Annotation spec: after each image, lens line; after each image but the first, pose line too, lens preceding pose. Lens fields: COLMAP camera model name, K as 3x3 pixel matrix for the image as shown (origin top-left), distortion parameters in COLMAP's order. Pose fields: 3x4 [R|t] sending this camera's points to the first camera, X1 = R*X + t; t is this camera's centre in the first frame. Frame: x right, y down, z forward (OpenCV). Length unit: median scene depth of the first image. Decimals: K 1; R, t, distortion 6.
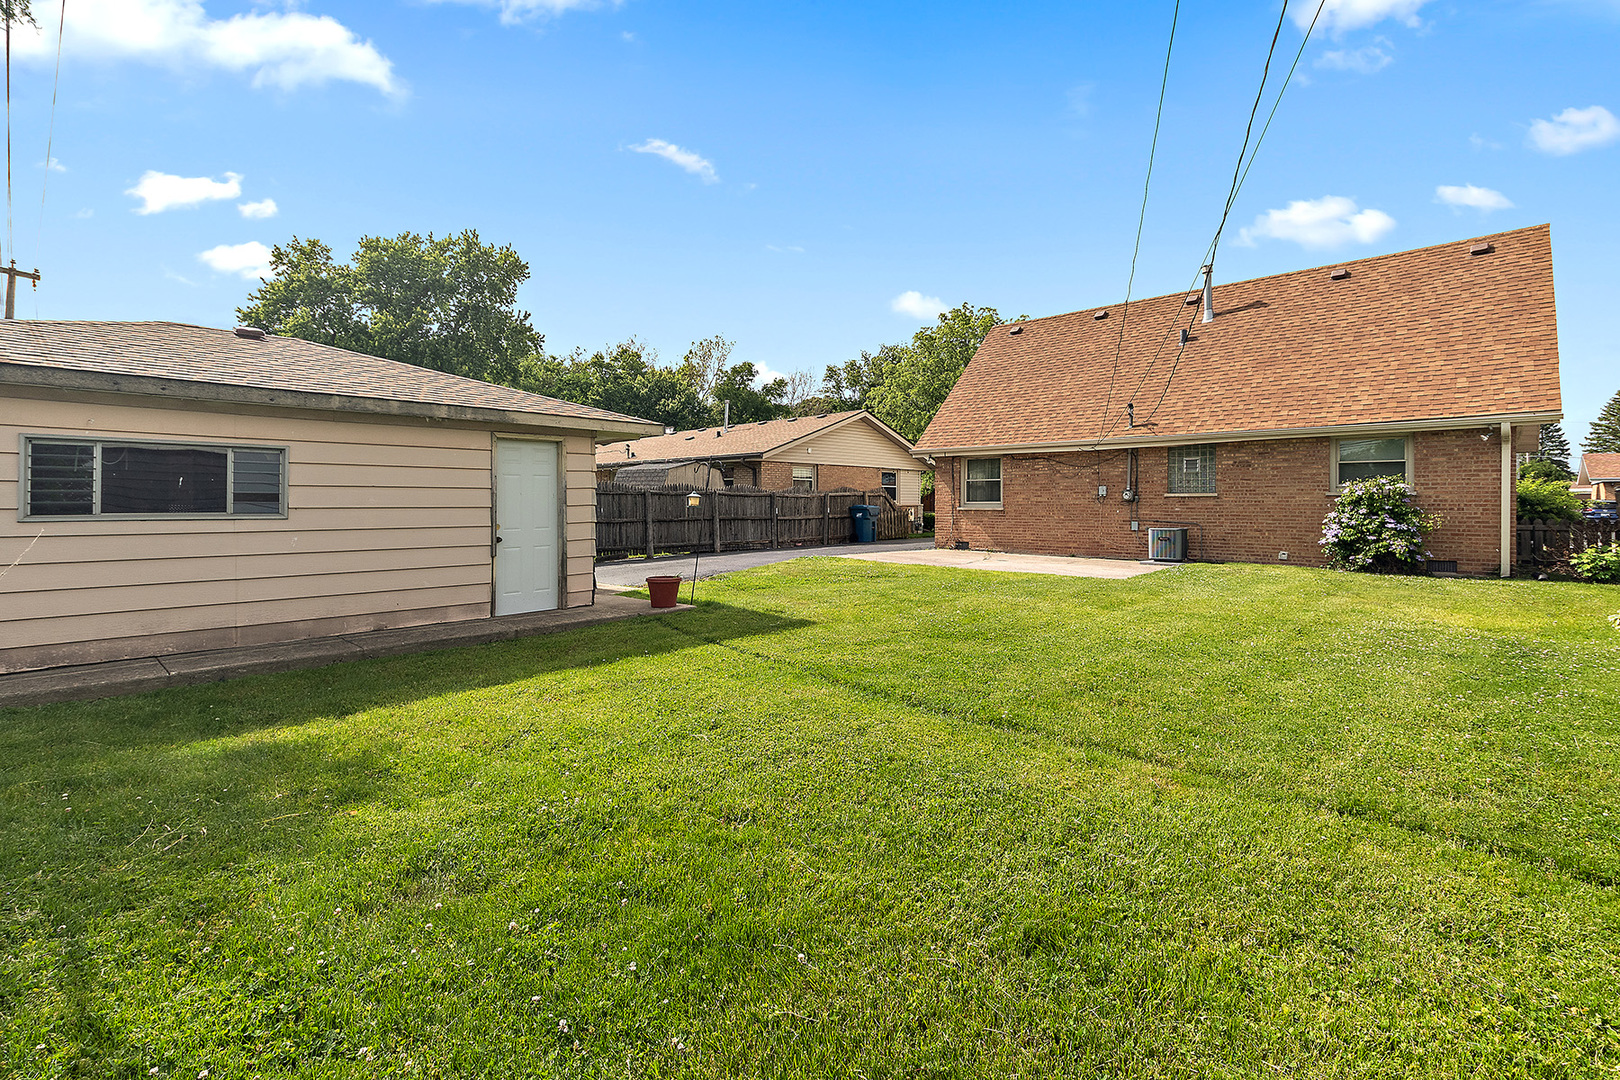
lens RADIAL K [[752.4, 0, 787.6], [0, 752.4, 533.7], [0, 0, 1]] dist [0.000103, -0.042183]
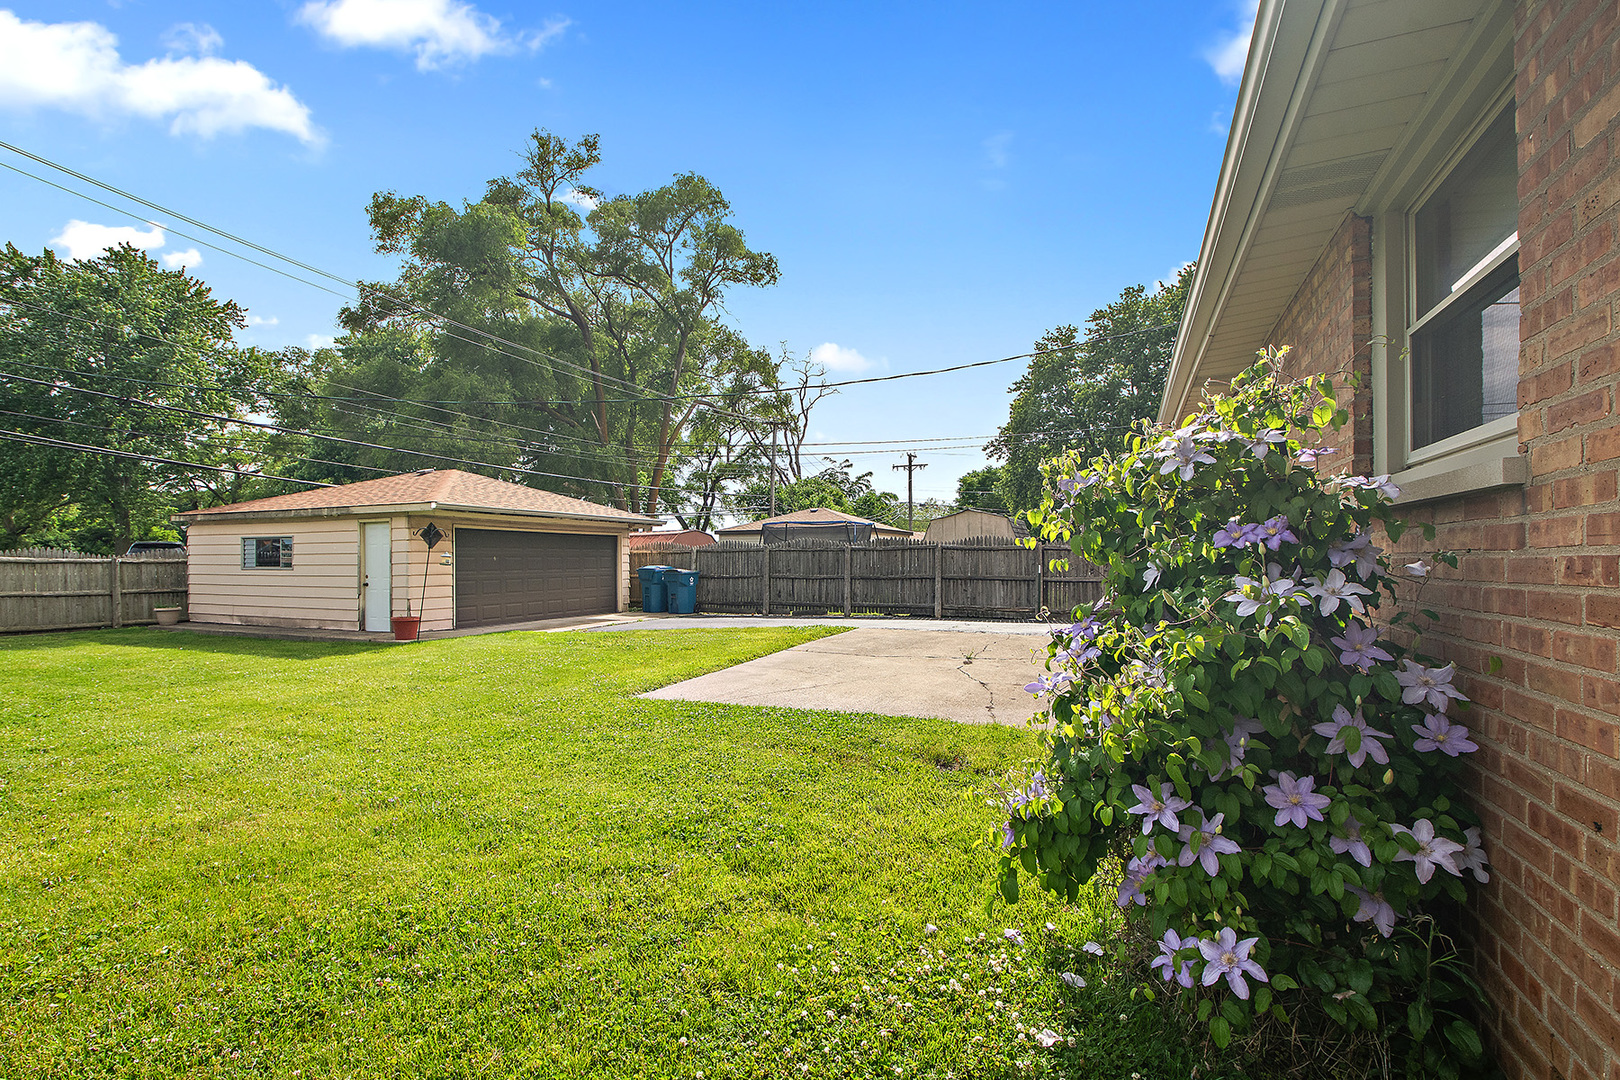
lens RADIAL K [[736.5, 0, 823.7], [0, 736.5, 562.2], [0, 0, 1]] dist [-0.028026, -0.000473]
pose [[0.354142, 0.003527, -0.935185, 1.495809], [-0.032511, 0.999435, -0.008543, -0.060712], [0.934626, 0.033429, 0.354056, 1.405071]]
